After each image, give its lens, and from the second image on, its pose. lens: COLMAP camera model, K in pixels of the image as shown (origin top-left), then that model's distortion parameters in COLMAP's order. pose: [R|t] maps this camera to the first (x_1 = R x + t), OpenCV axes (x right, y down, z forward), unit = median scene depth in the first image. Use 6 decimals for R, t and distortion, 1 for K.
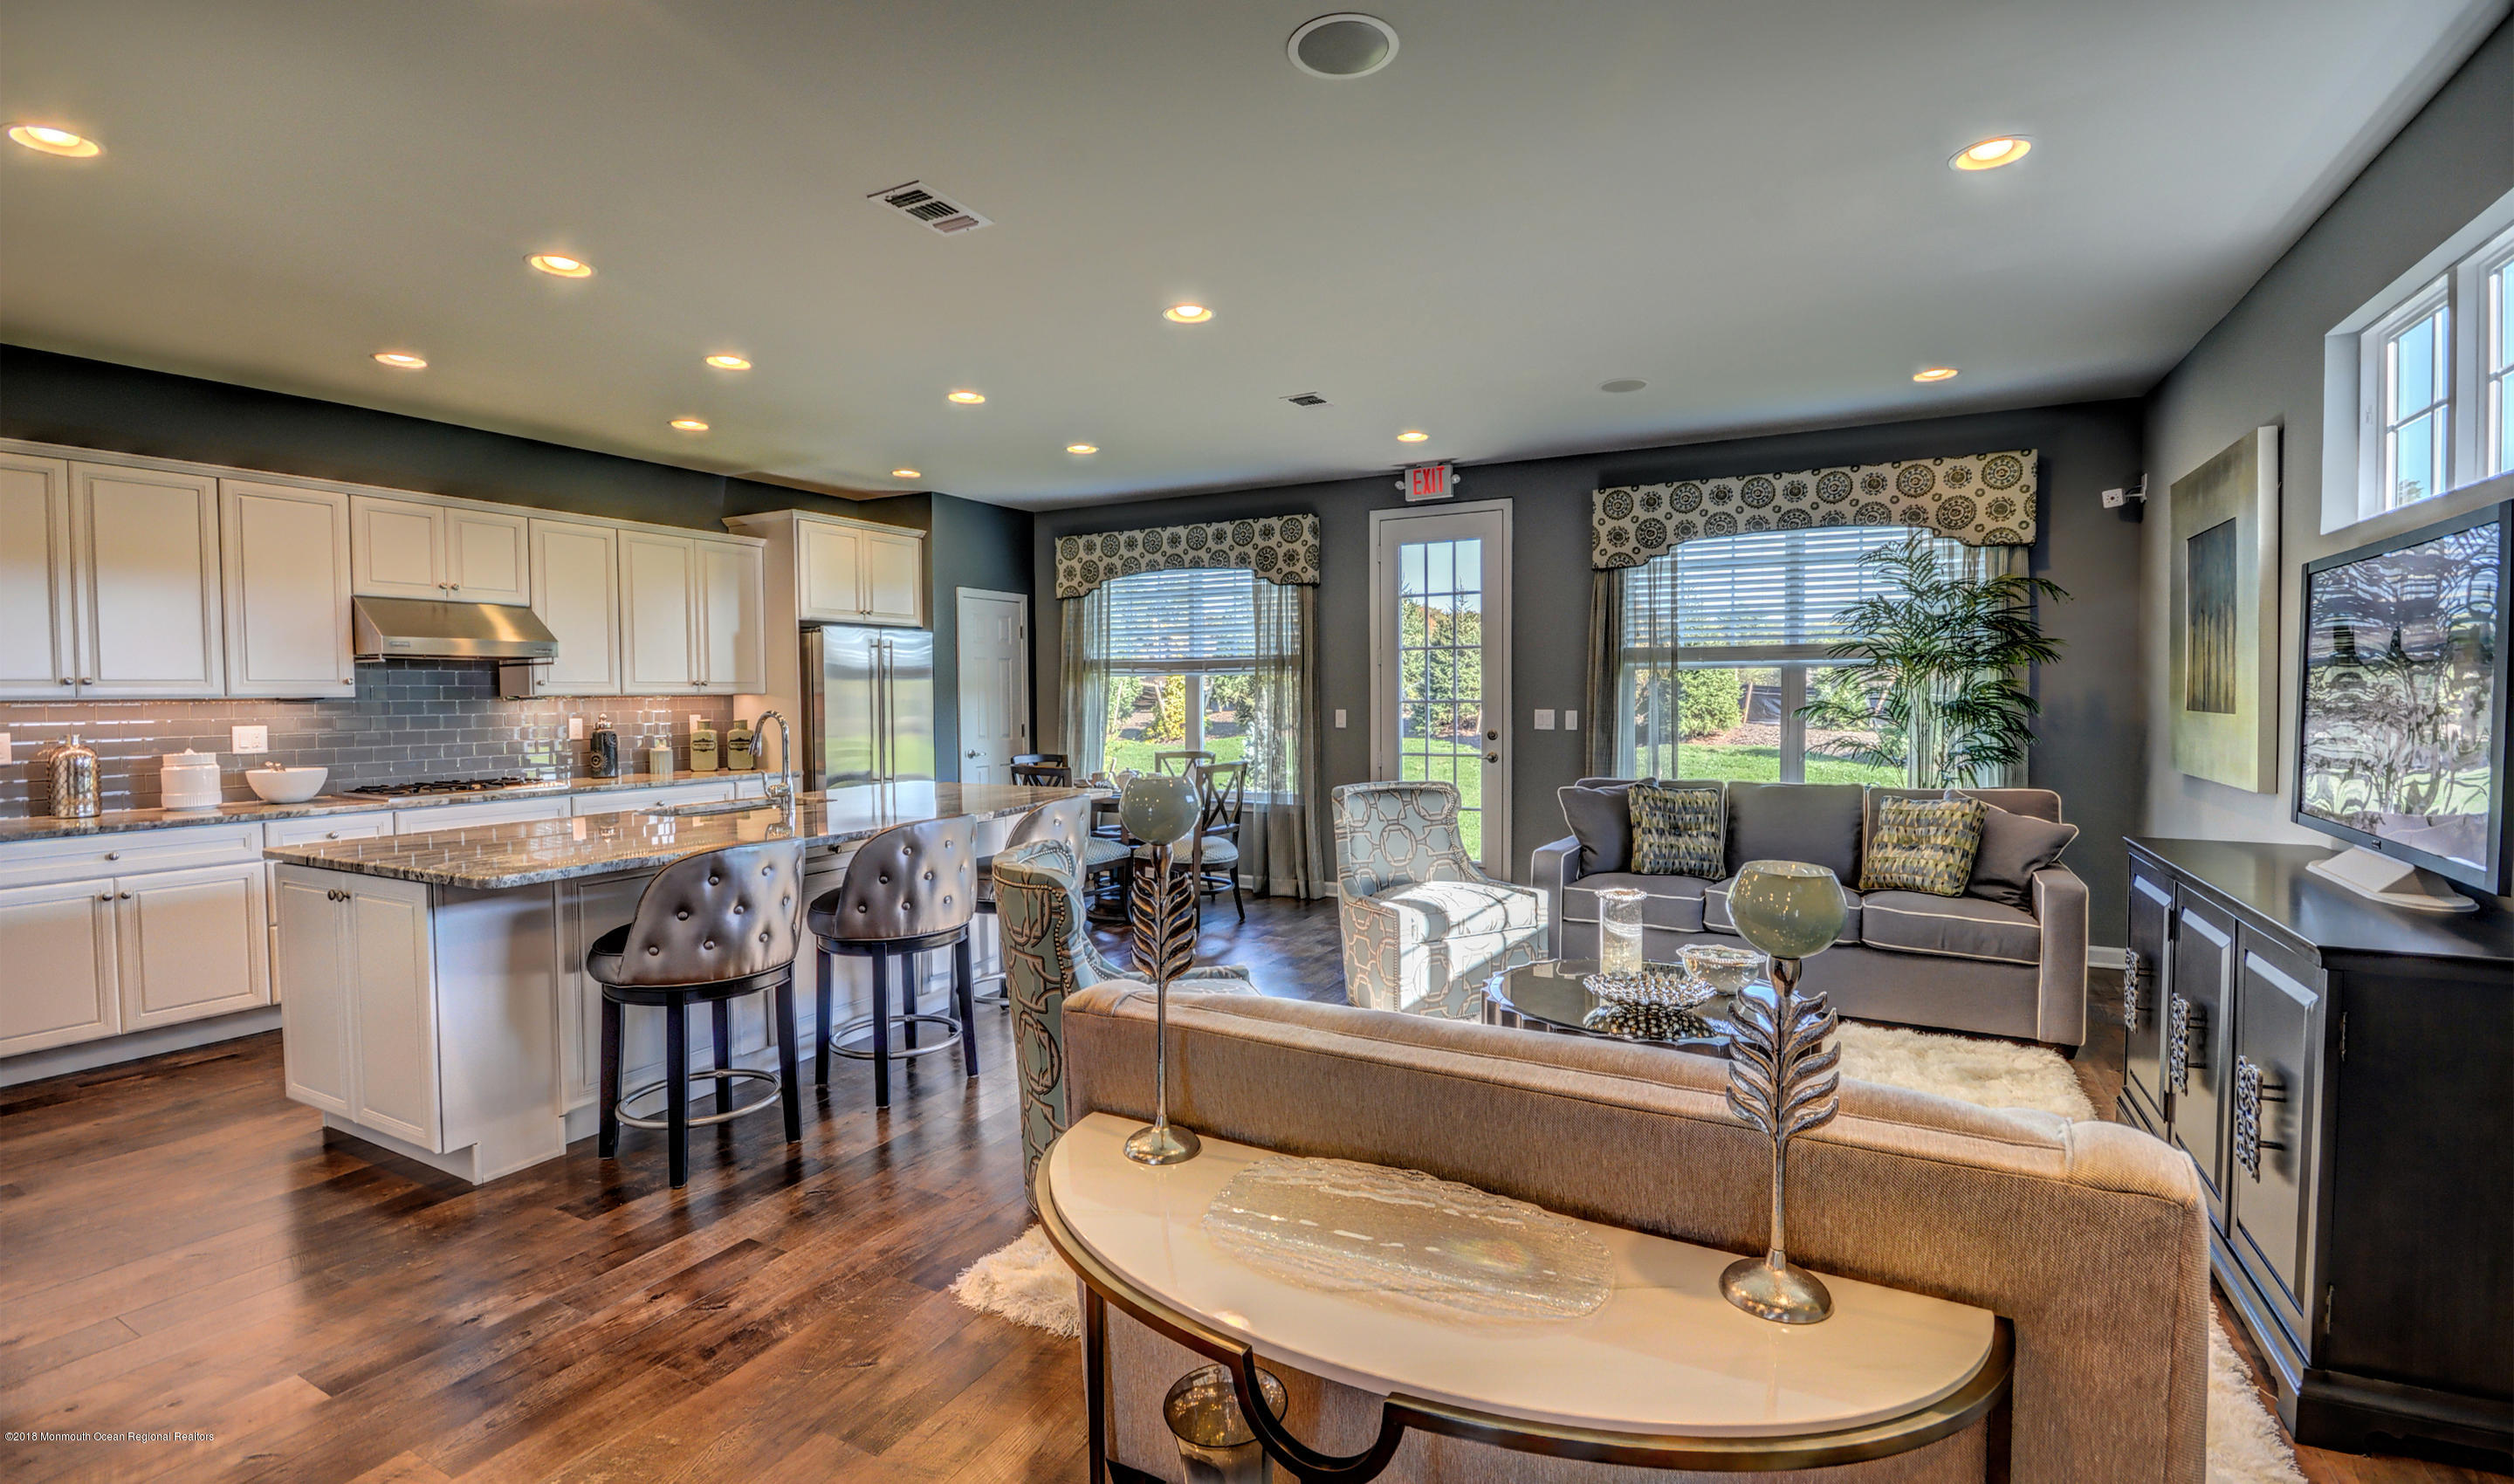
lens RADIAL K [[1122.3, 0, 1266.6], [0, 1122.3, 730.4], [0, 0, 1]] dist [-0.002952, -0.003430]
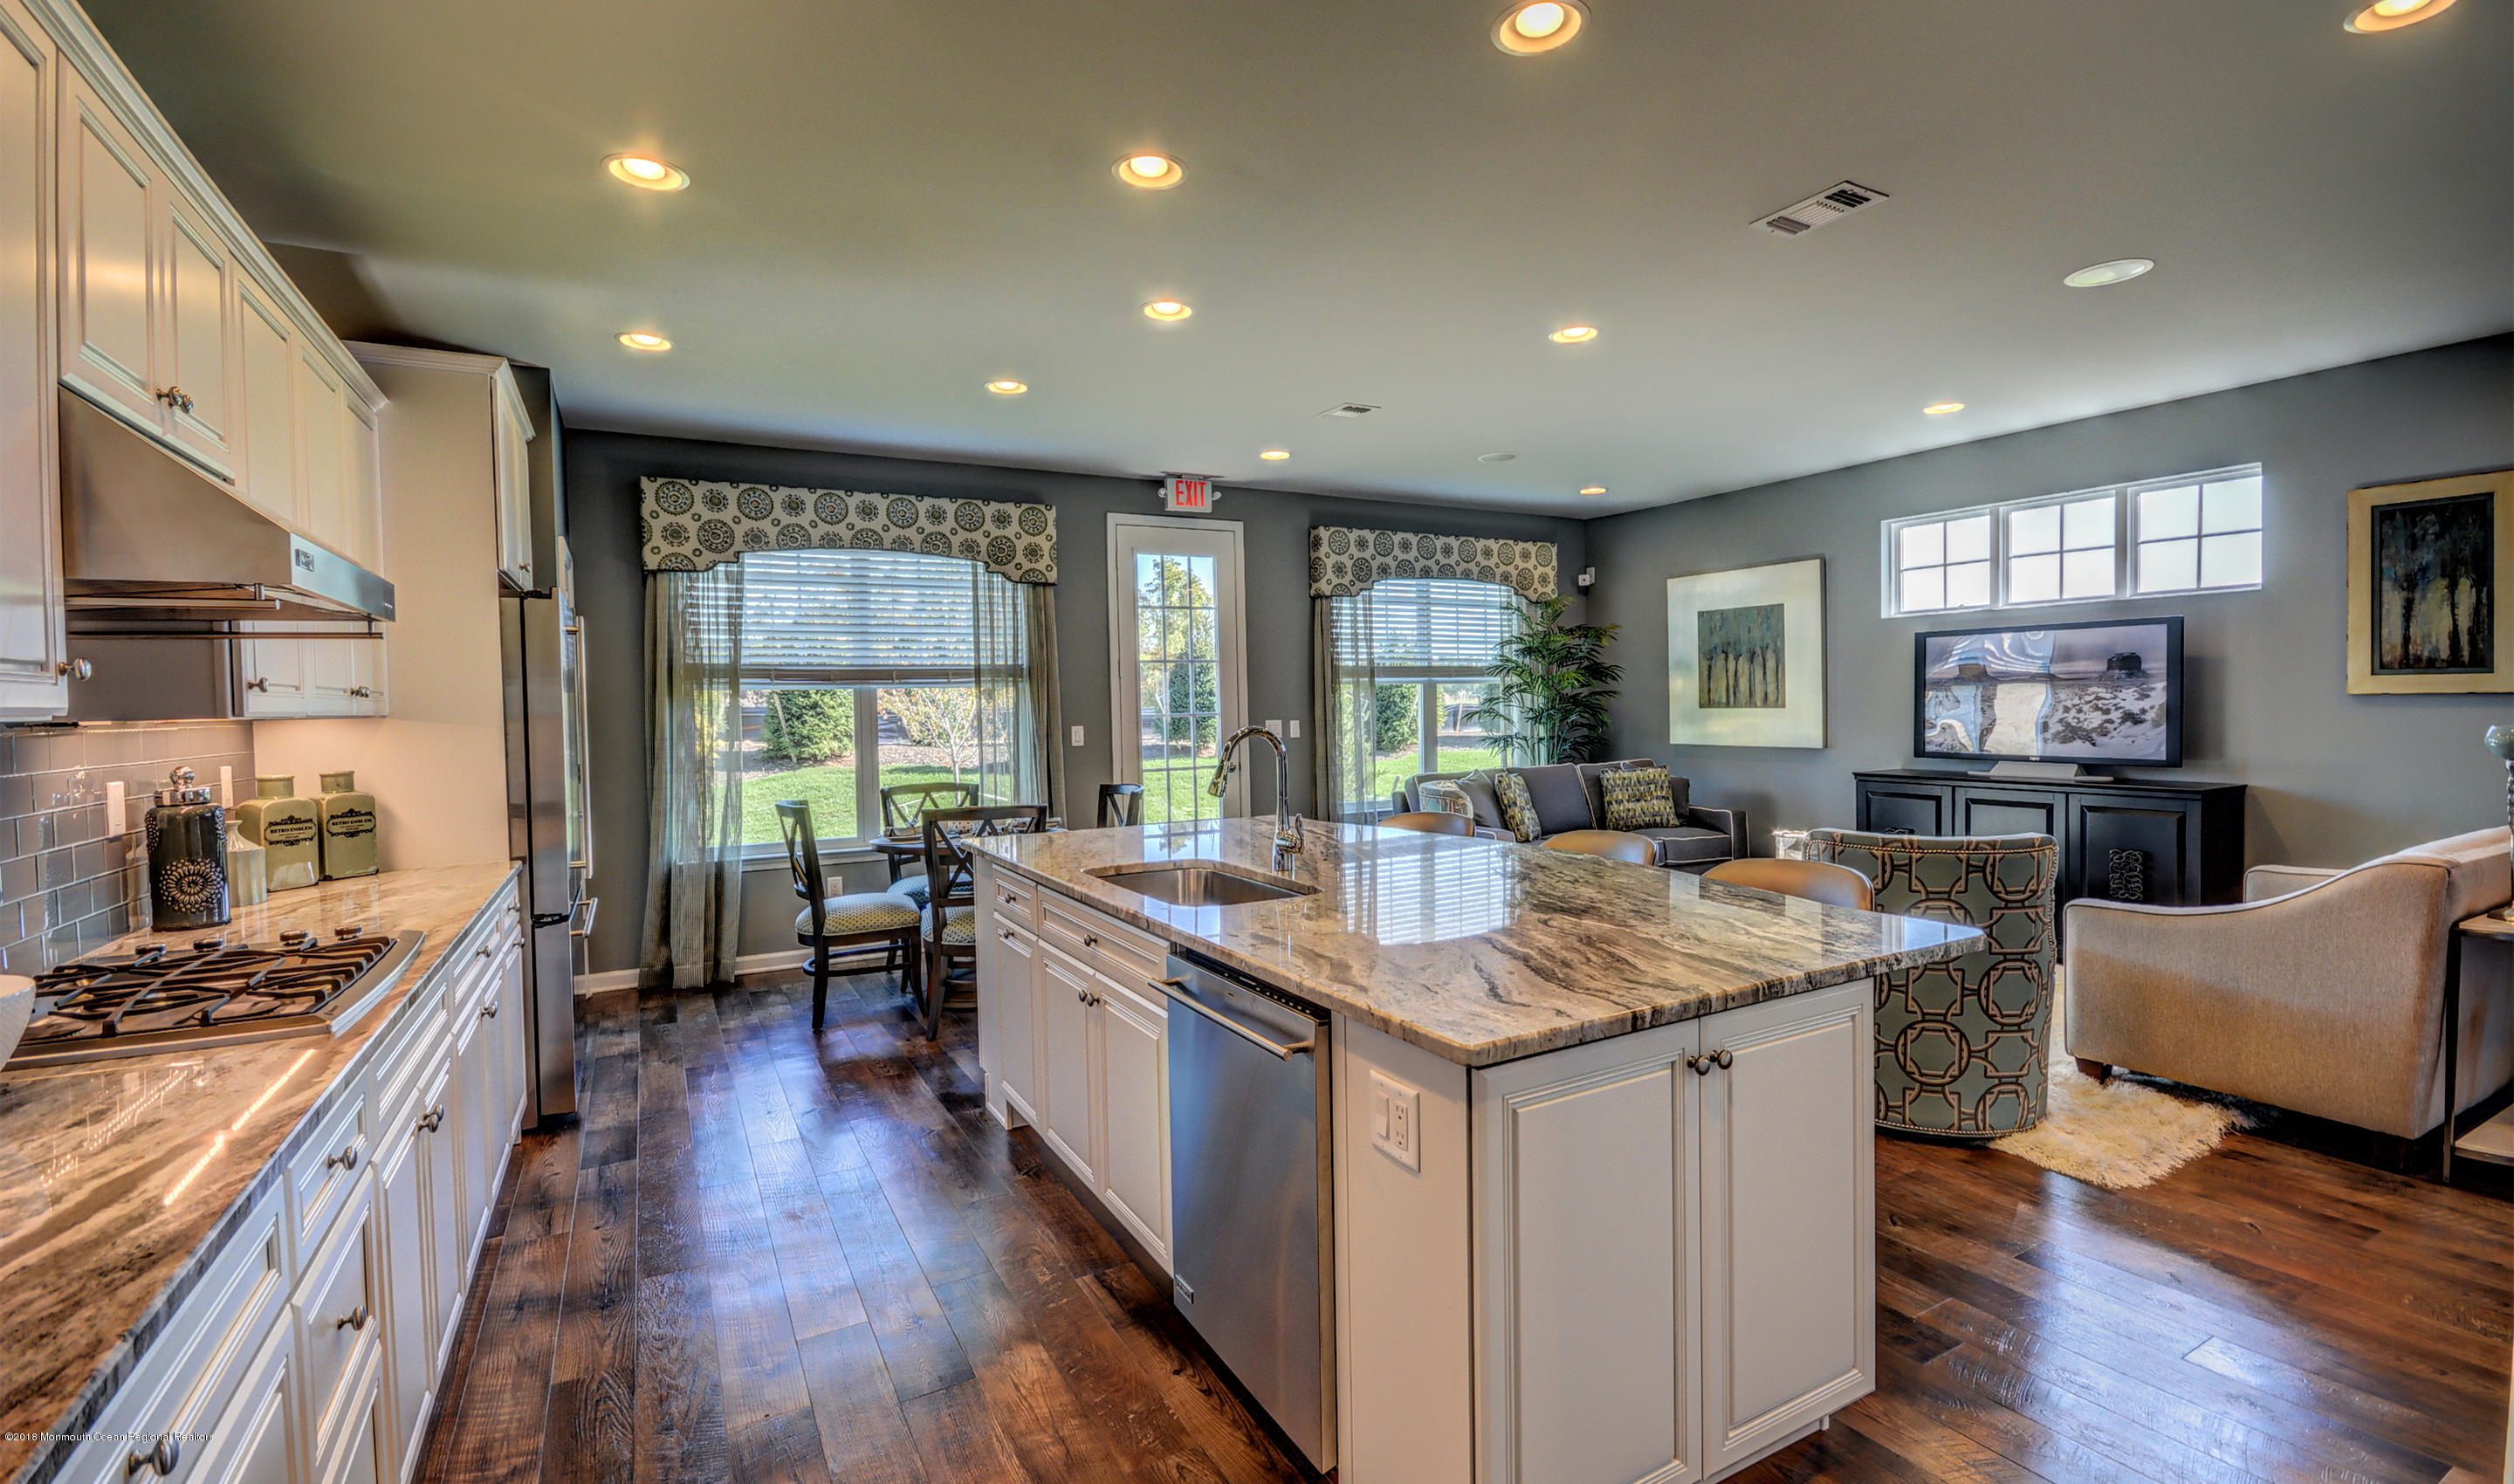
lens RADIAL K [[1122.3, 0, 1280.9], [0, 1122.3, 745.2], [0, 0, 1]] dist [-0.002952, -0.003430]
pose [[0.550326, -0.035823, 0.834181, -0.661668], [0.035967, 0.999169, 0.019180, -0.015758], [-0.834175, 0.019448, 0.551157, 0.397229]]
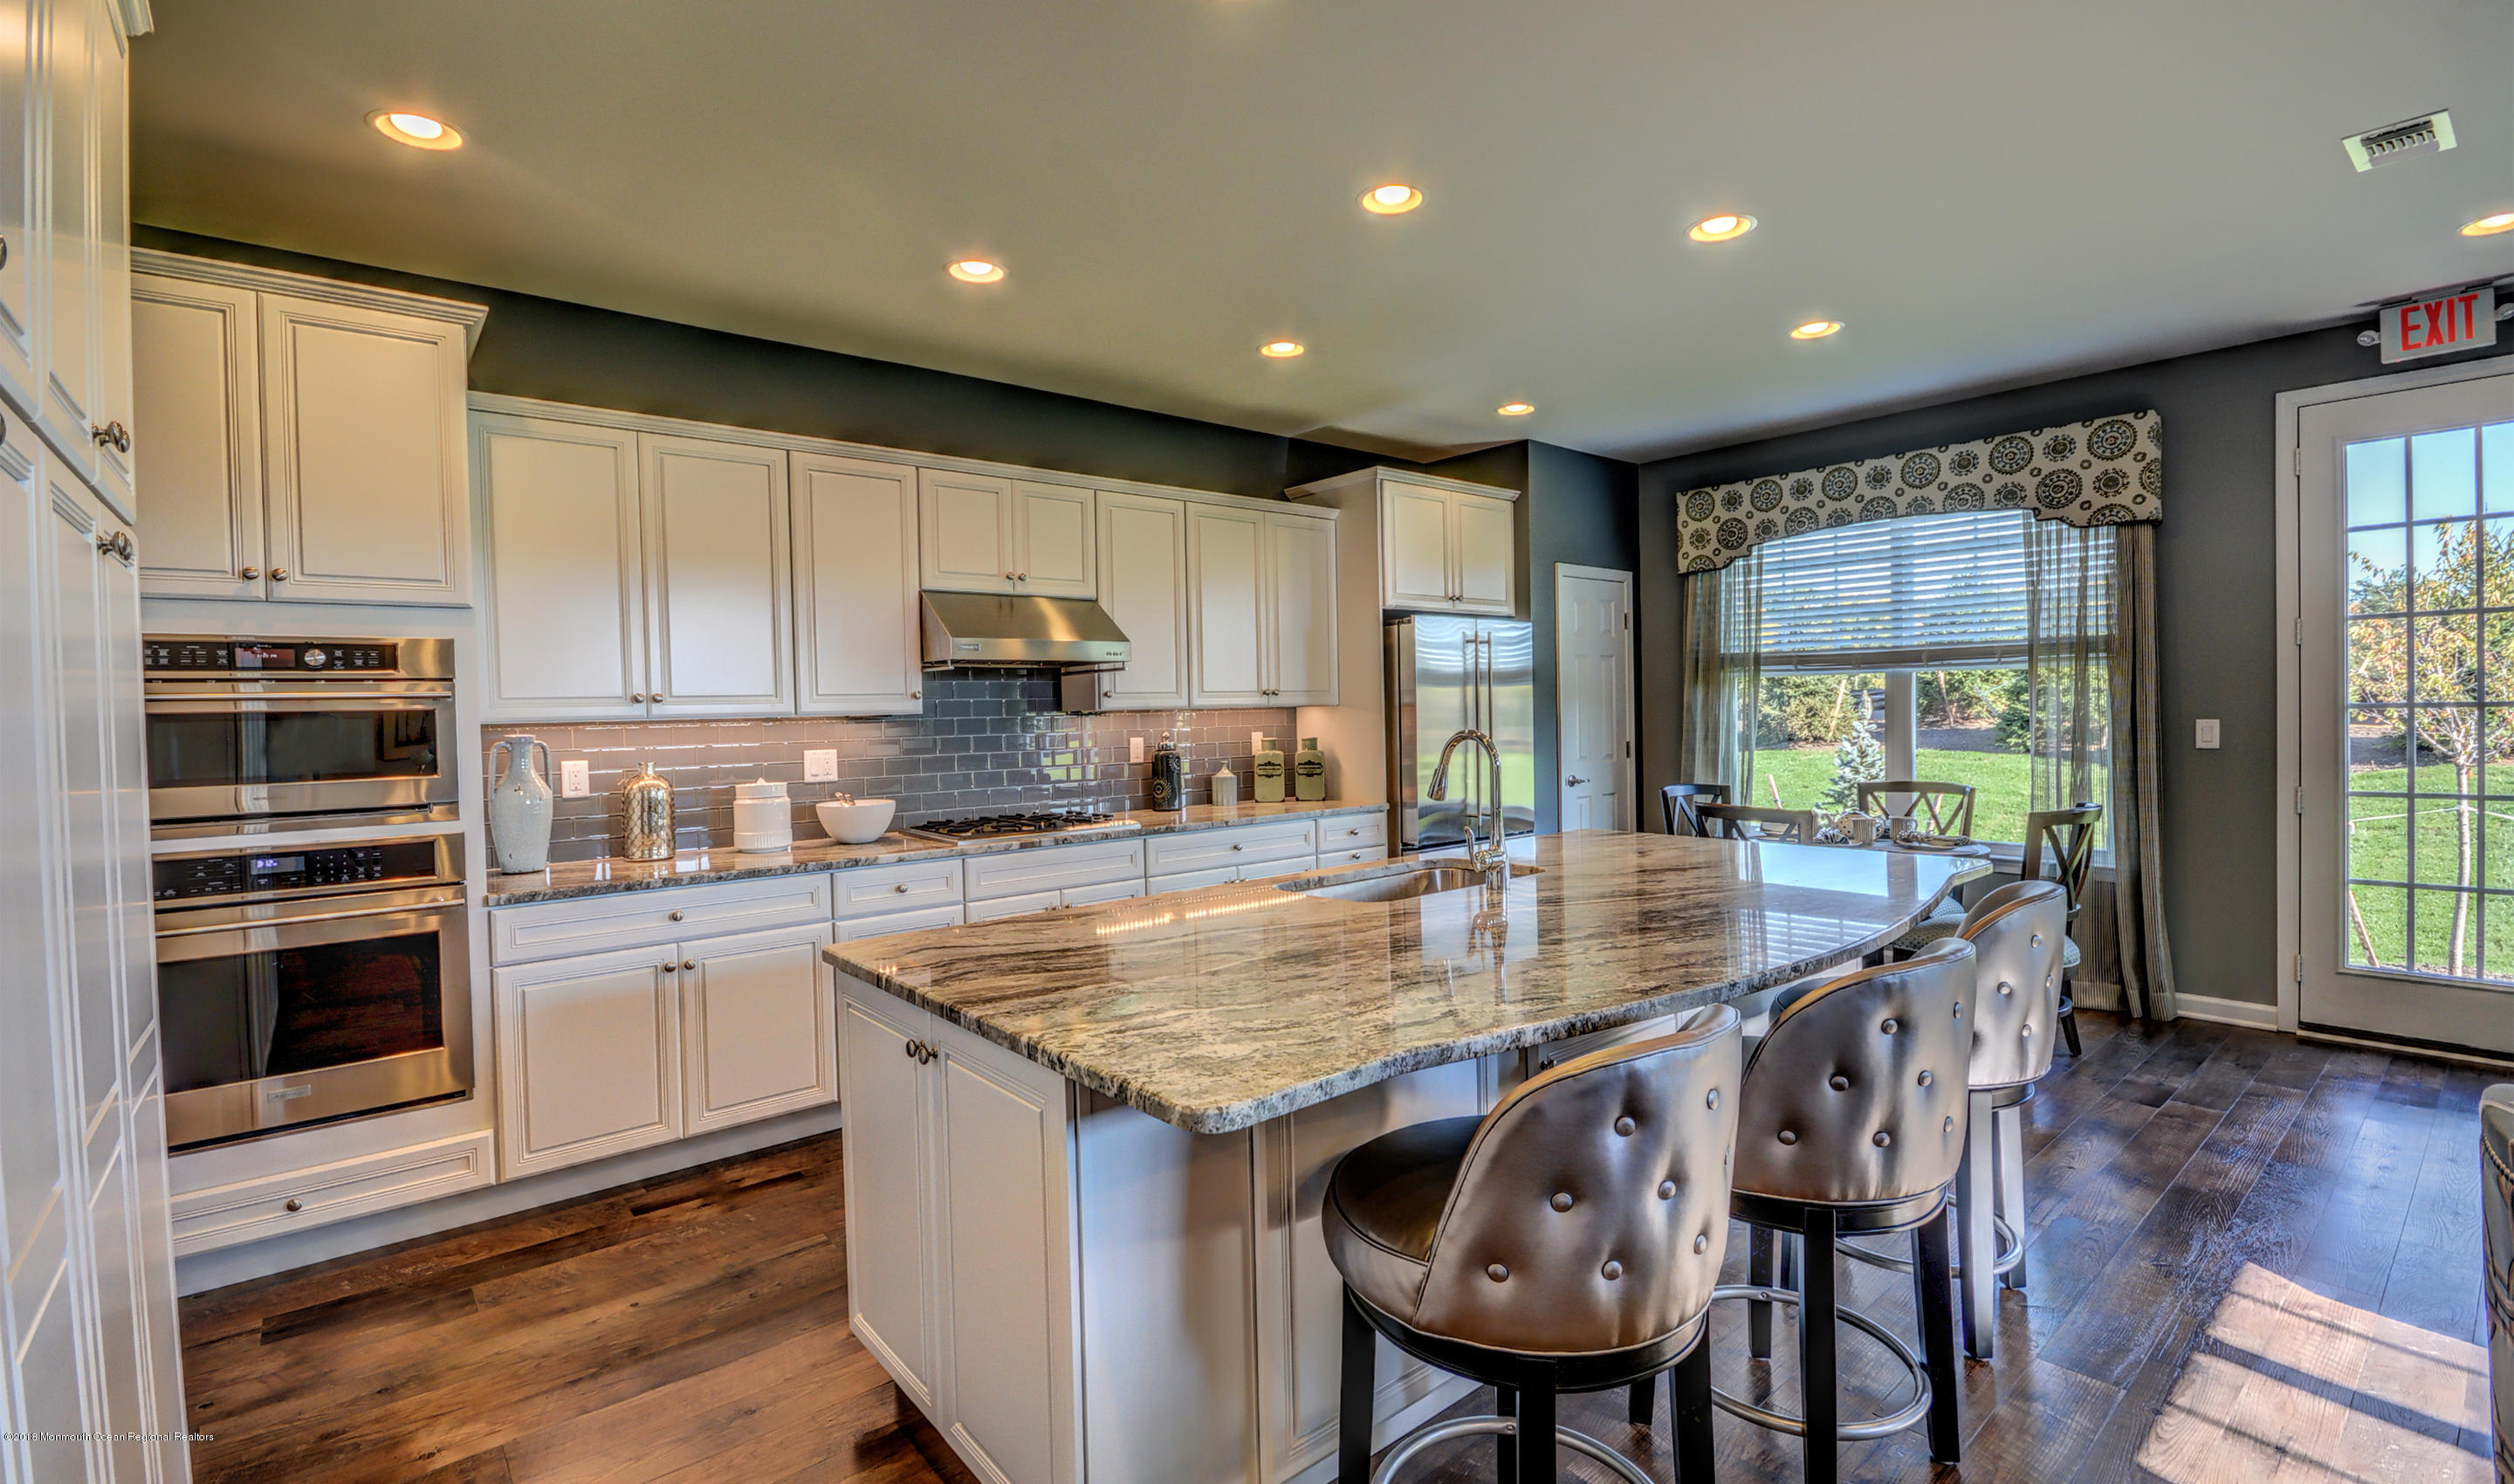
lens RADIAL K [[1122.3, 0, 1240.8], [0, 1122.3, 729.6], [0, 0, 1]] dist [-0.002952, -0.003430]
pose [[0.924699, -0.003727, -0.380680, -0.212788], [-0.000071, 0.999950, -0.009963, -0.007565], [0.380699, 0.009240, 0.924653, 0.244455]]
